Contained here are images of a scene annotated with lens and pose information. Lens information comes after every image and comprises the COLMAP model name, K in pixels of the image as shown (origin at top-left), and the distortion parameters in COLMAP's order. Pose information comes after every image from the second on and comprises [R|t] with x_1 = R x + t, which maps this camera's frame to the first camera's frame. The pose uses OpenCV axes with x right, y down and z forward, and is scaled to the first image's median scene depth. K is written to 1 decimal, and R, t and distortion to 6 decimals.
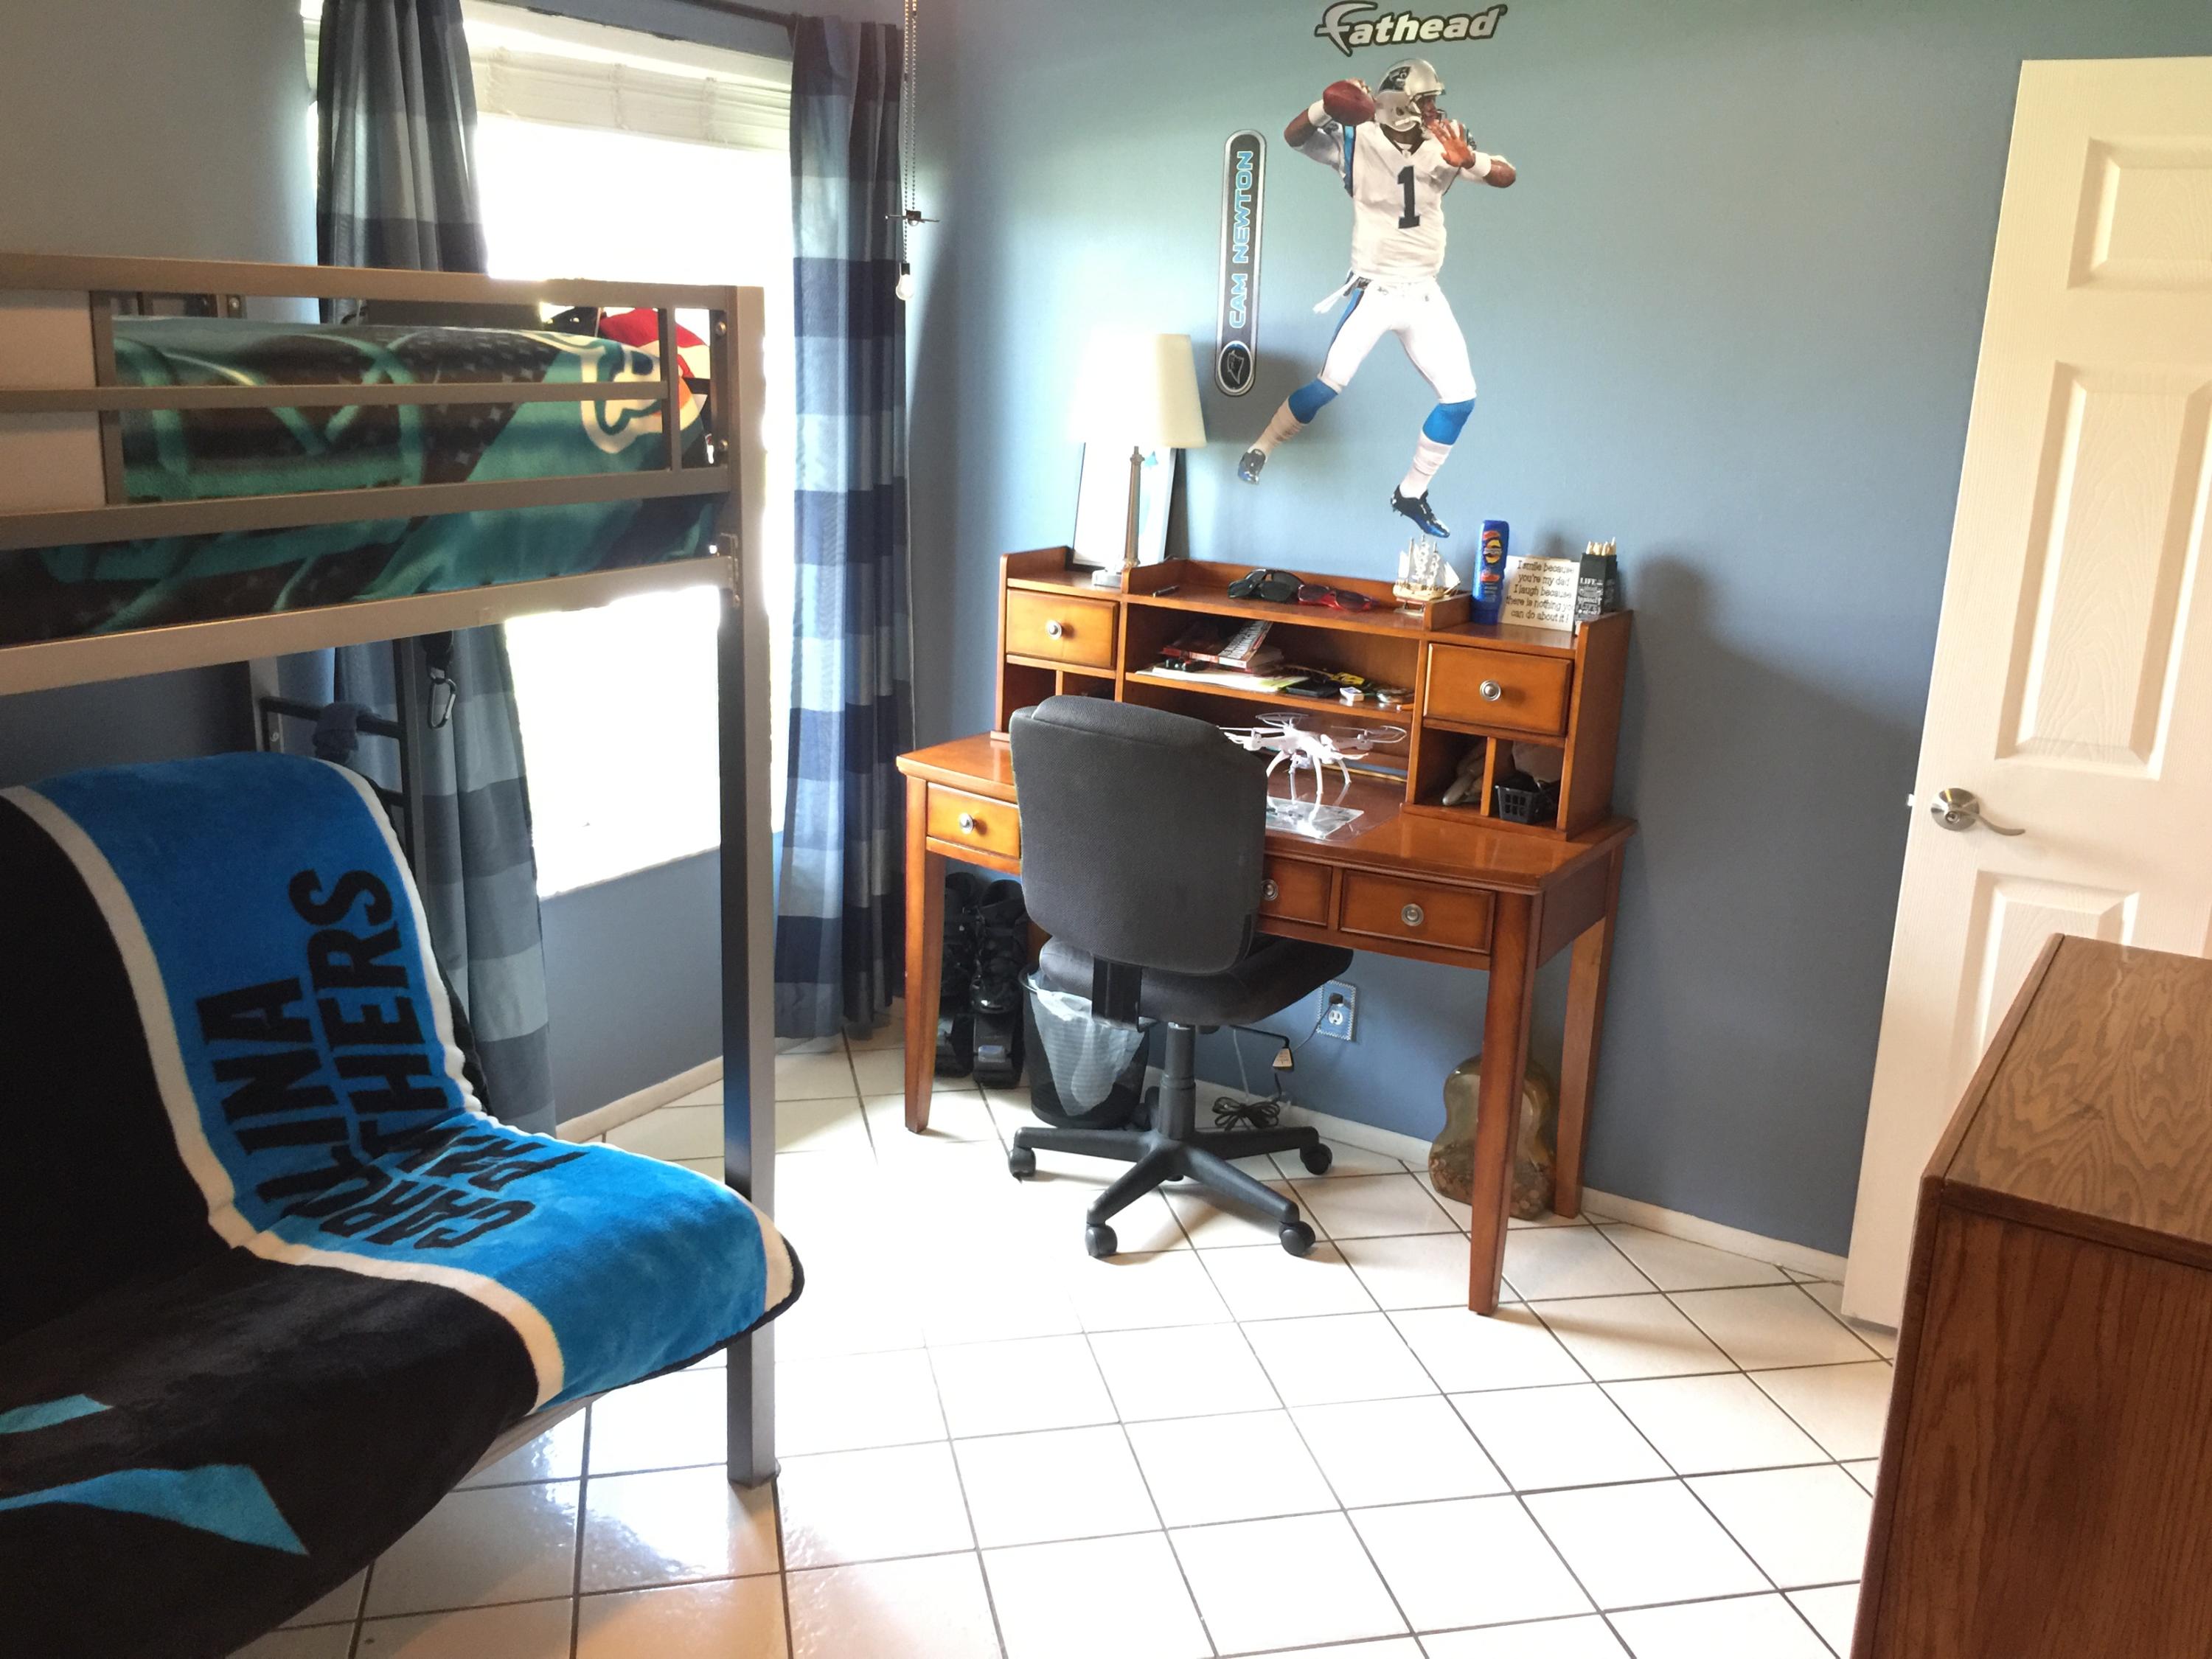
lens RADIAL K [[1915.1, 0, 1106.0], [0, 1915.1, 829.5], [0, 0, 1]] dist [0.087222, -0.109172]
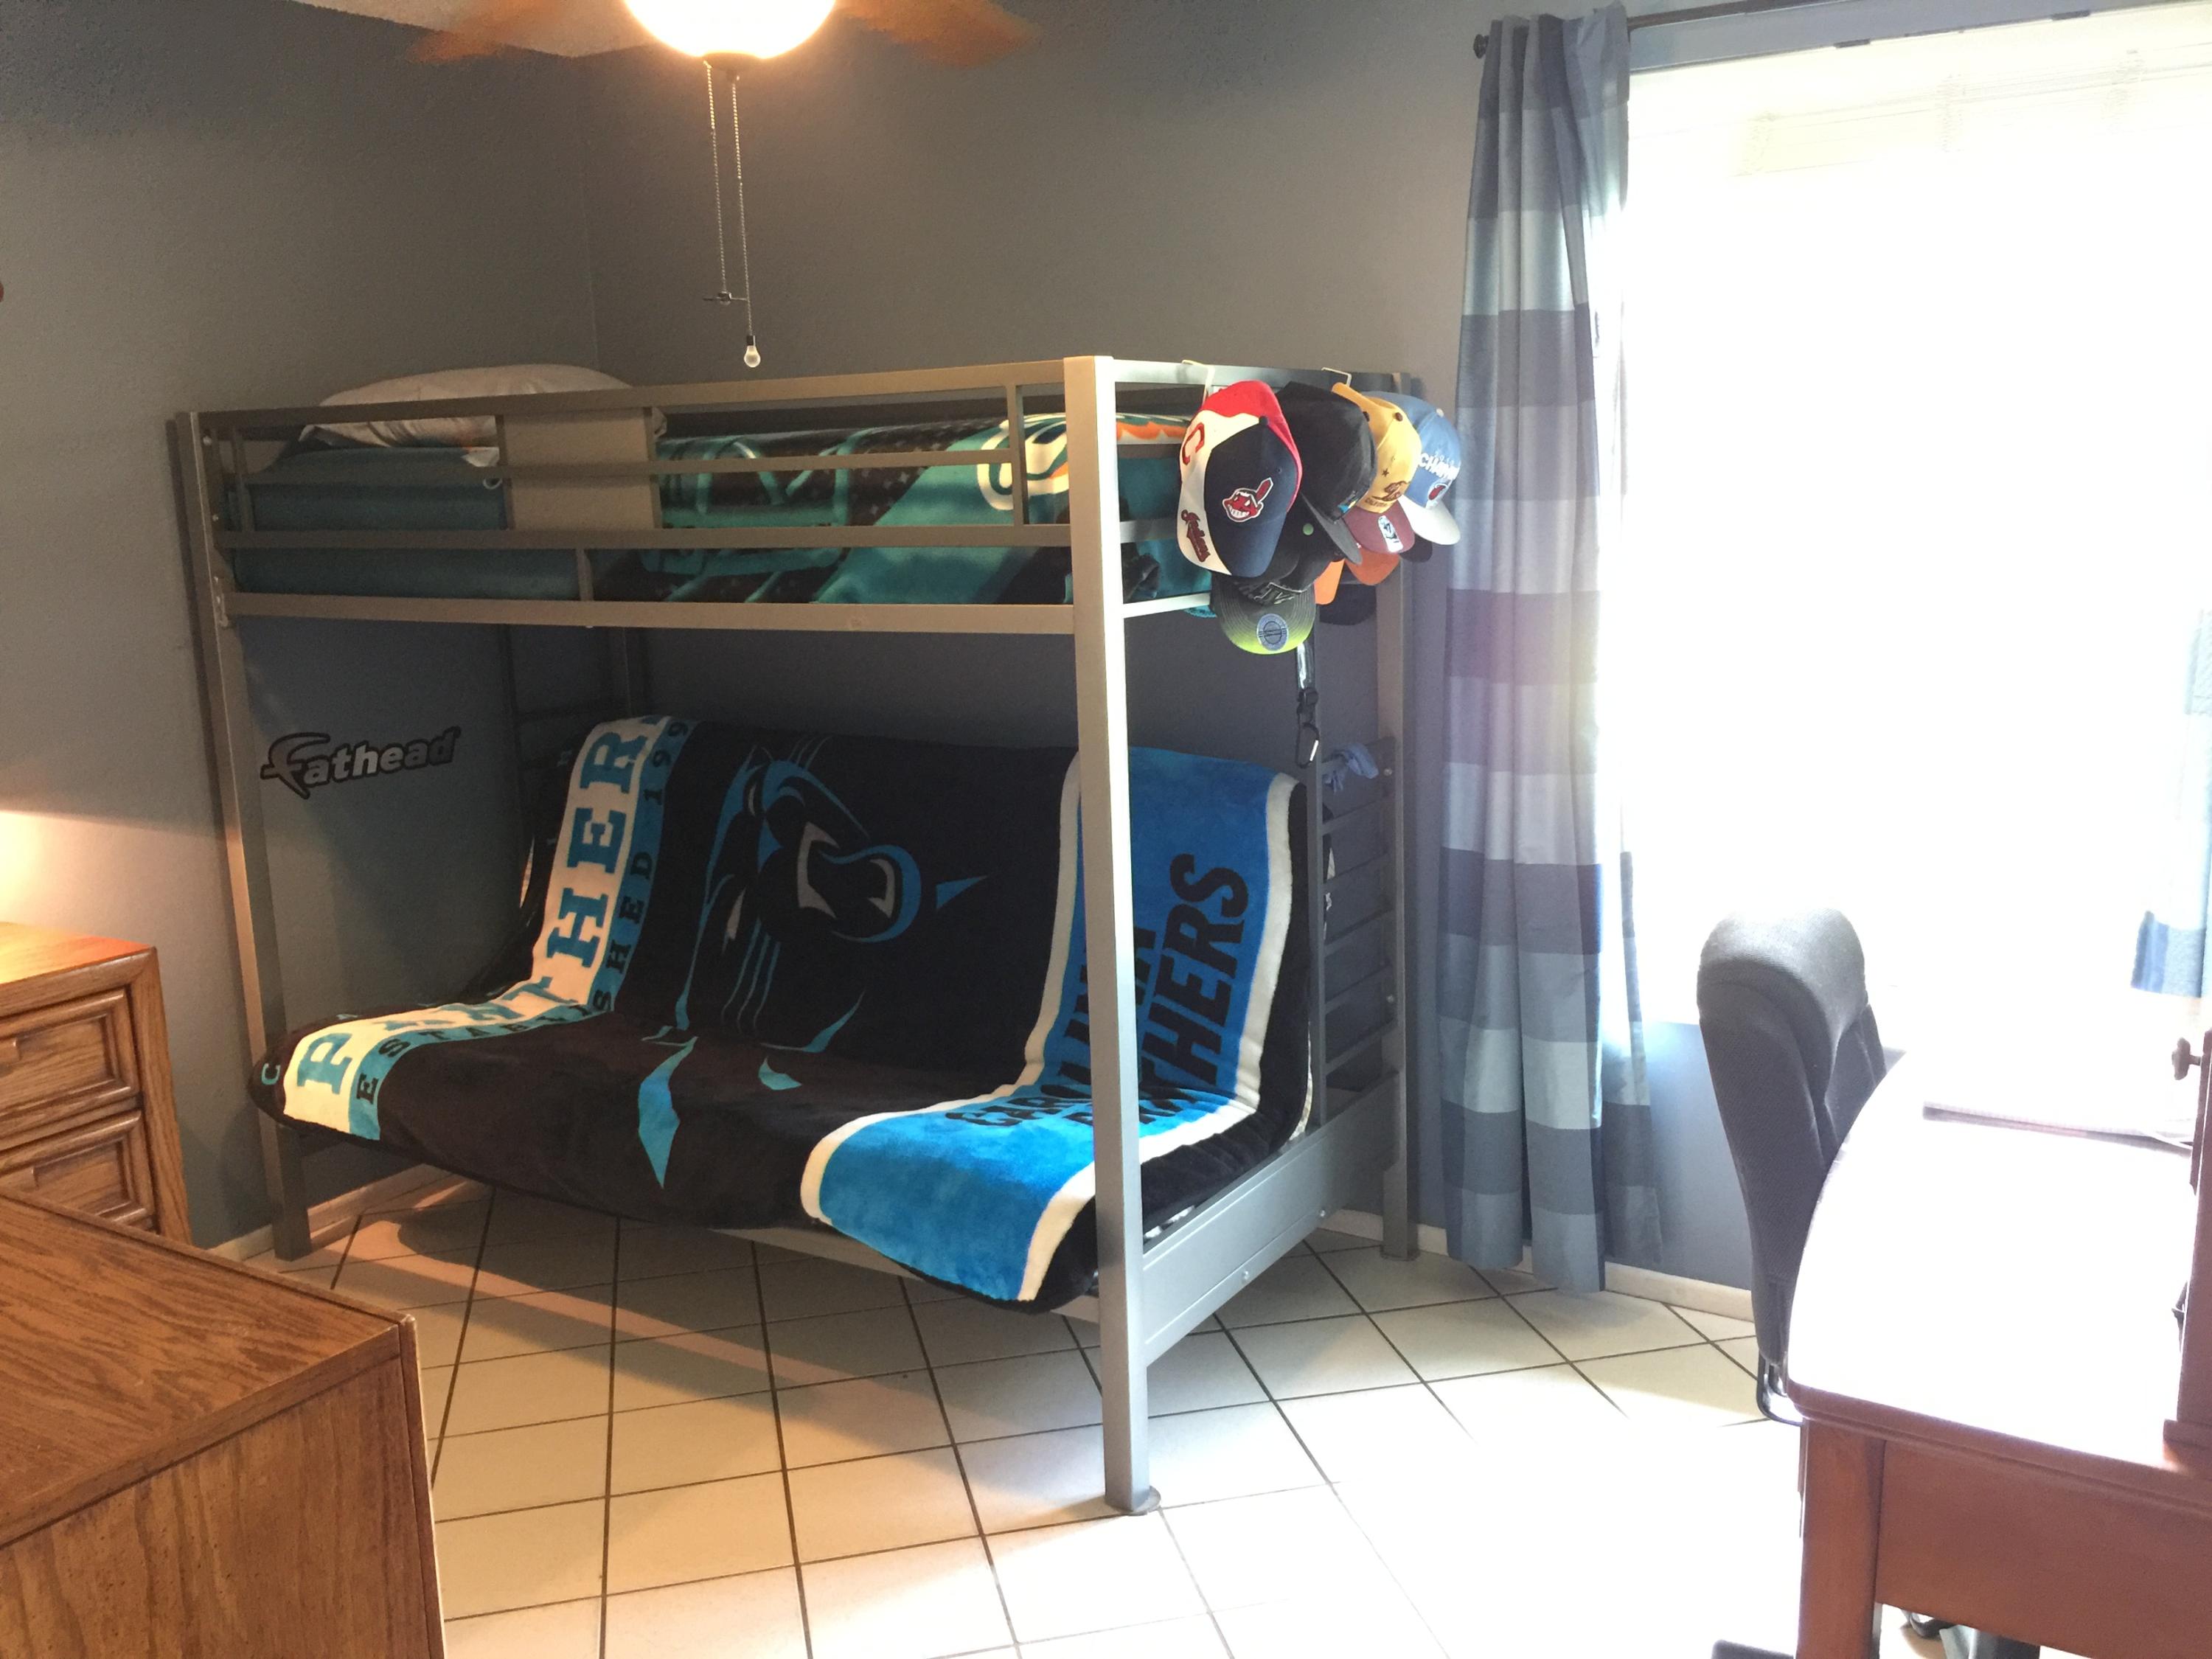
lens RADIAL K [[1915.1, 0, 1106.0], [0, 1915.1, 829.5], [0, 0, 1]] dist [0.087222, -0.109172]
pose [[-0.006174, 0.151989, -0.988363, 1.048244], [-0.226812, 0.962409, 0.149415, -0.217249], [0.973919, 0.225095, 0.028531, 1.187433]]
